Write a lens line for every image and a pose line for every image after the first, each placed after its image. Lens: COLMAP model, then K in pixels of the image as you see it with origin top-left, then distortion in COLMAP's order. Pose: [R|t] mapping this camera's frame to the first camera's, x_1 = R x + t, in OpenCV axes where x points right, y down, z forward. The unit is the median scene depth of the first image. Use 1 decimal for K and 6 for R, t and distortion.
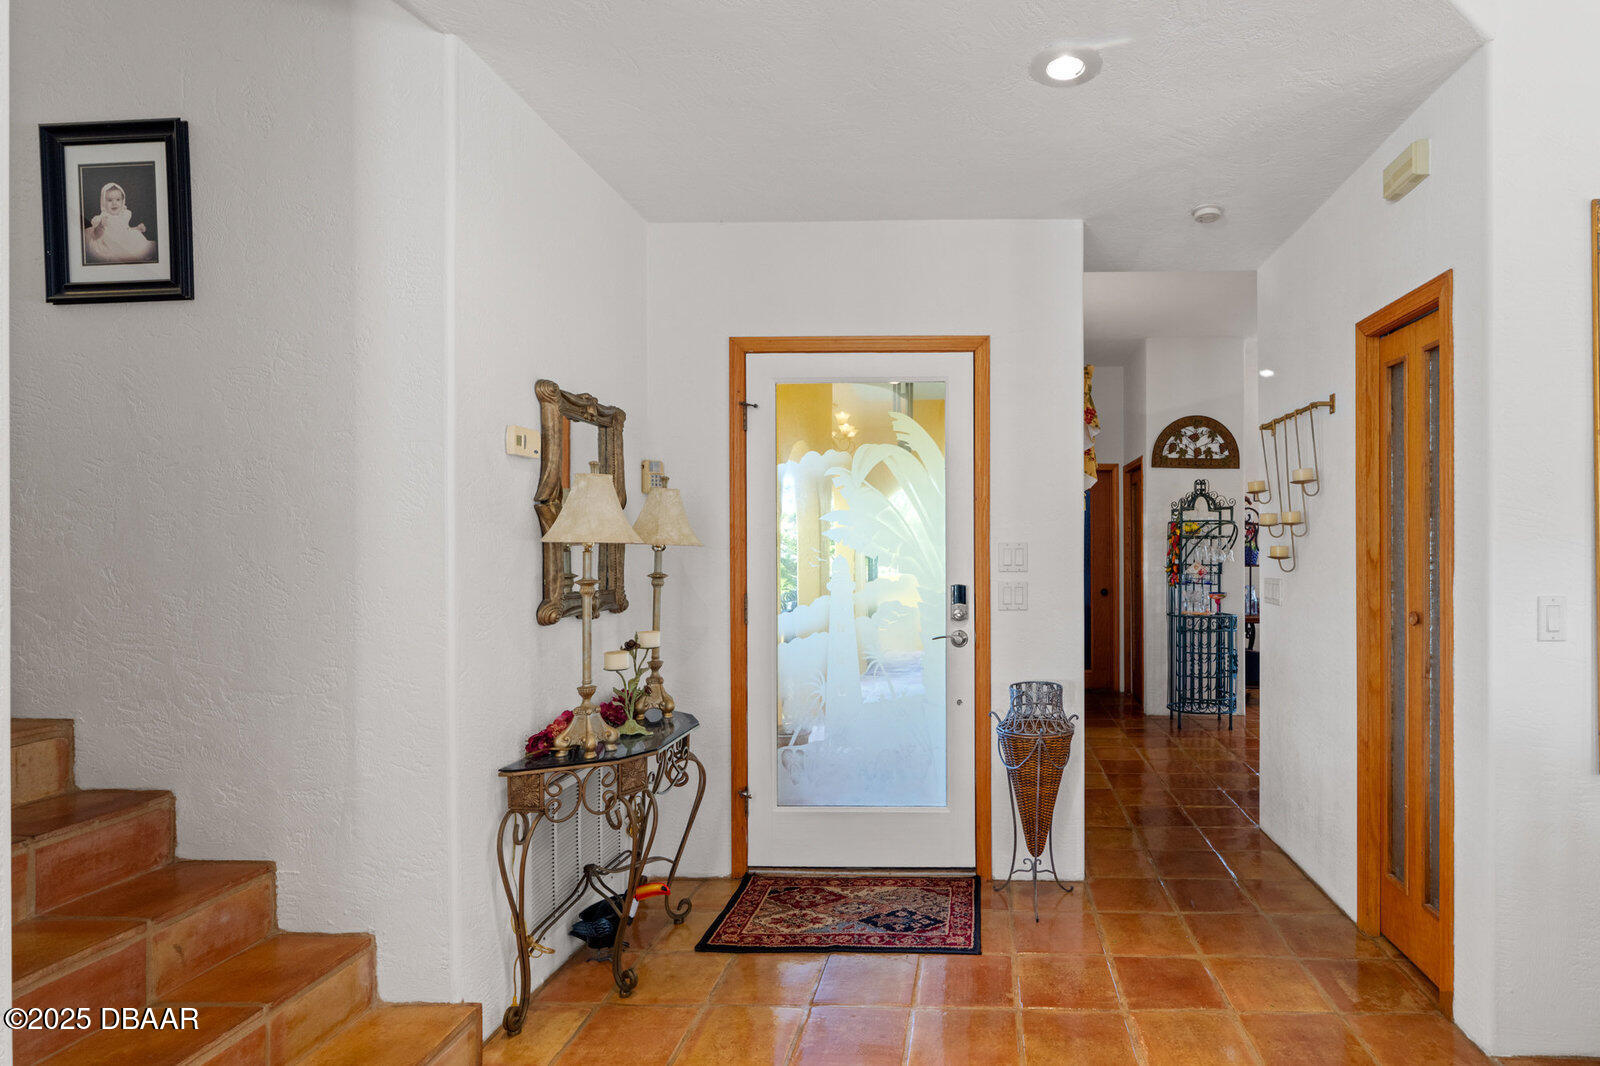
lens RADIAL K [[867.3, 0, 800.4], [0, 867.3, 553.3], [0, 0, 1]] dist [0.001970, 0.000880]
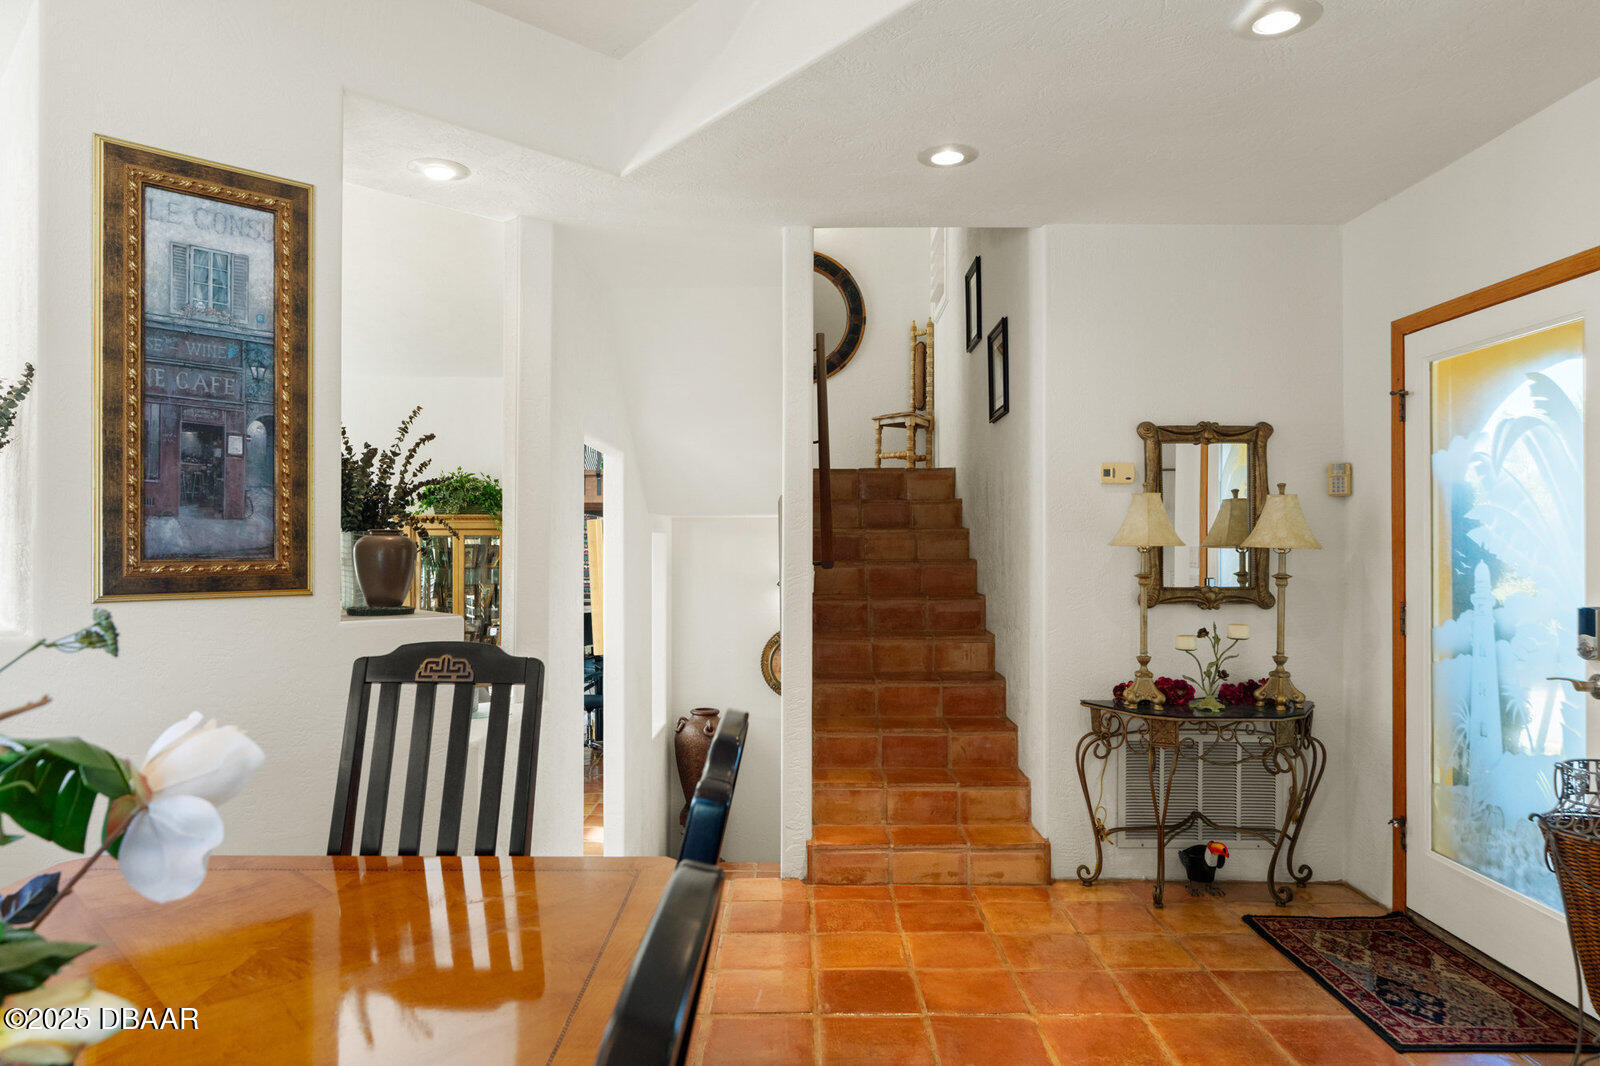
lens RADIAL K [[1028.5, 0, 800.0], [0, 1028.5, 533.0], [0, 0, 1]] dist [0.000011, -0.000375]
pose [[0.013827, -0.006575, -0.999883, 1.106358], [-0.006904, 0.999954, -0.006671, -0.015191], [0.999881, 0.006996, 0.013781, 0.396613]]
